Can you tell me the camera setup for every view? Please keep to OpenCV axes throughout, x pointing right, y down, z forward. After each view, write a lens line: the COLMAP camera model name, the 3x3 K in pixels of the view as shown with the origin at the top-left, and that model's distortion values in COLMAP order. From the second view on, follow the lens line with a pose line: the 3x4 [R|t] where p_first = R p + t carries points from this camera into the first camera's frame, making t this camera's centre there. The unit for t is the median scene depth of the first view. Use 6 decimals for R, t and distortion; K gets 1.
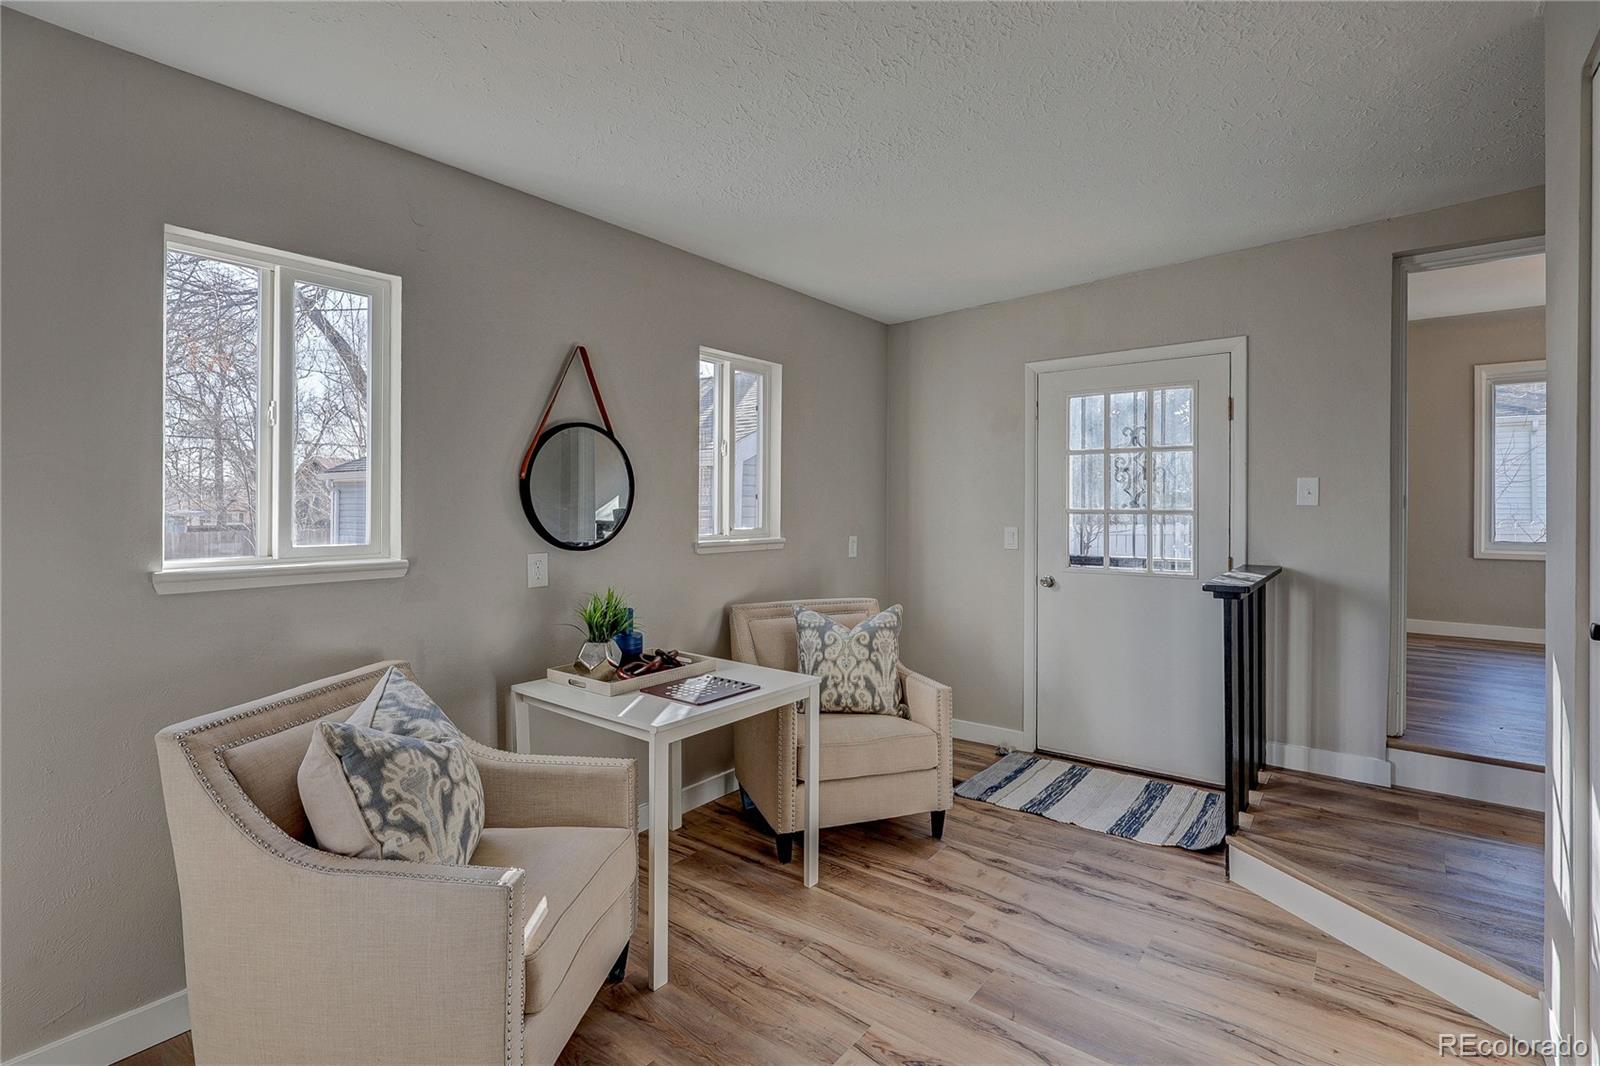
lens RADIAL K [[751.2, 0, 803.1], [0, 751.2, 511.1], [0, 0, 1]] dist [-0.000501, 0.000002]
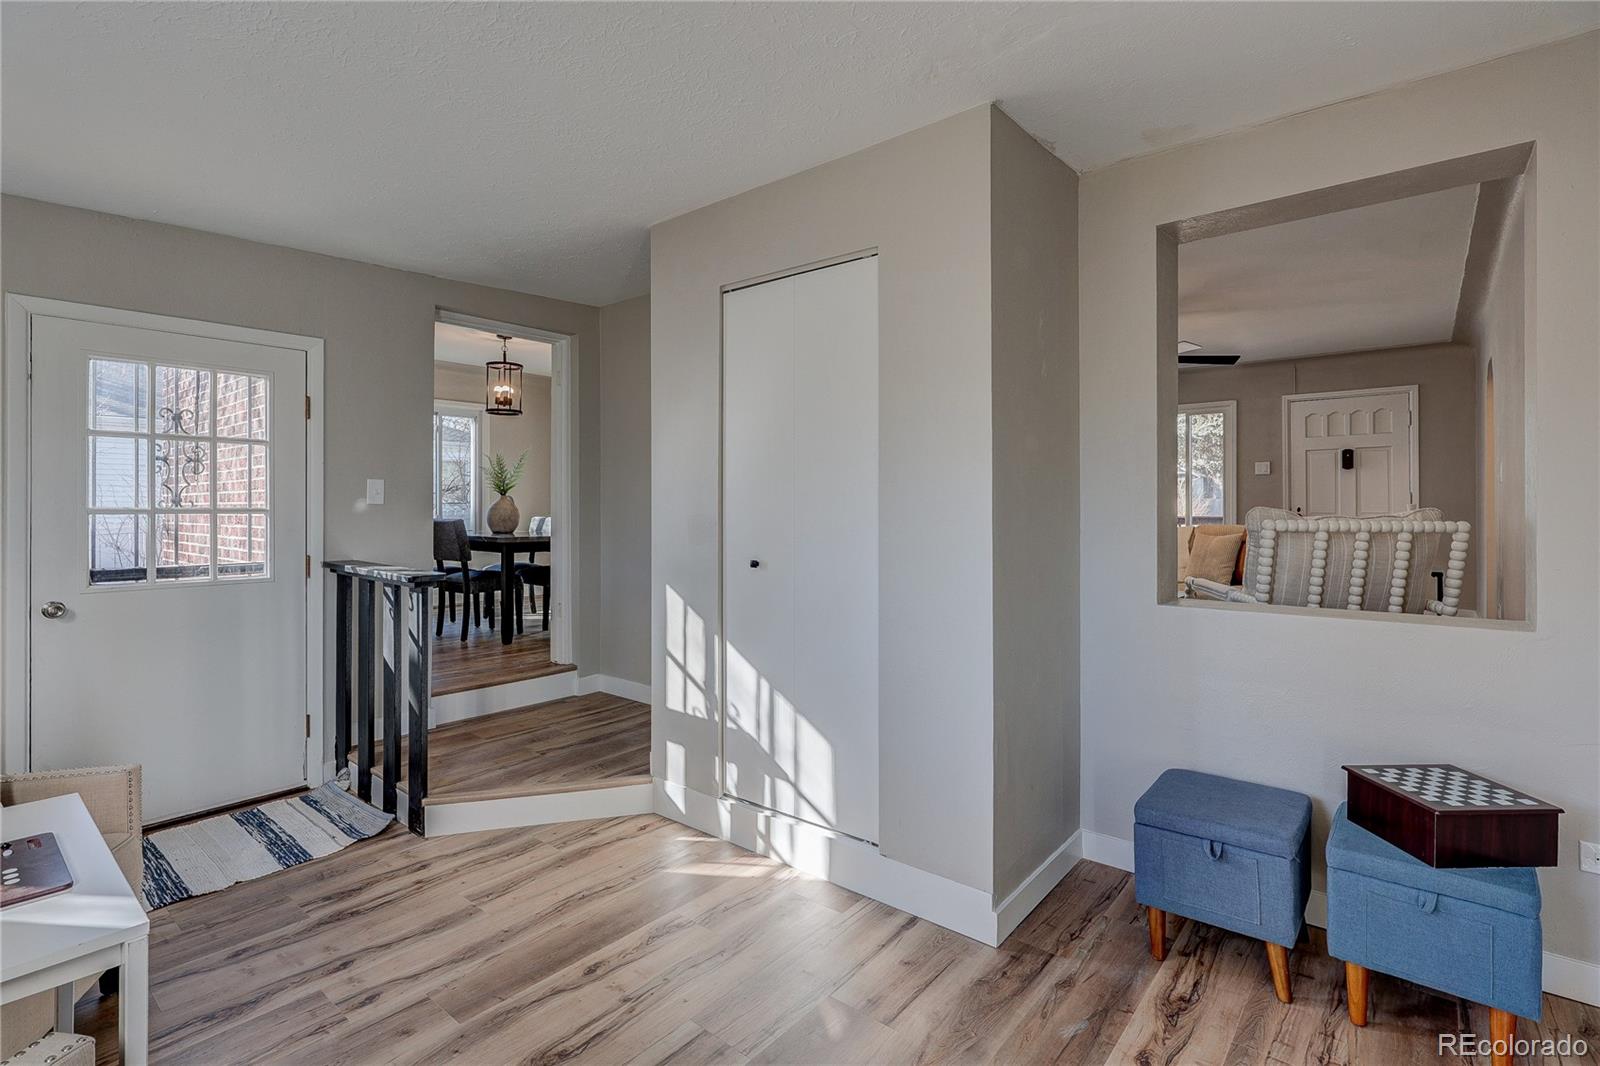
lens RADIAL K [[751.2, 0, 803.1], [0, 751.2, 511.1], [0, 0, 1]] dist [-0.000501, 0.000002]
pose [[0.032559, -0.006447, 0.999449, -0.525251], [0.004554, 0.999970, 0.006302, -0.001907], [-0.999459, 0.004346, 0.032587, 0.389800]]
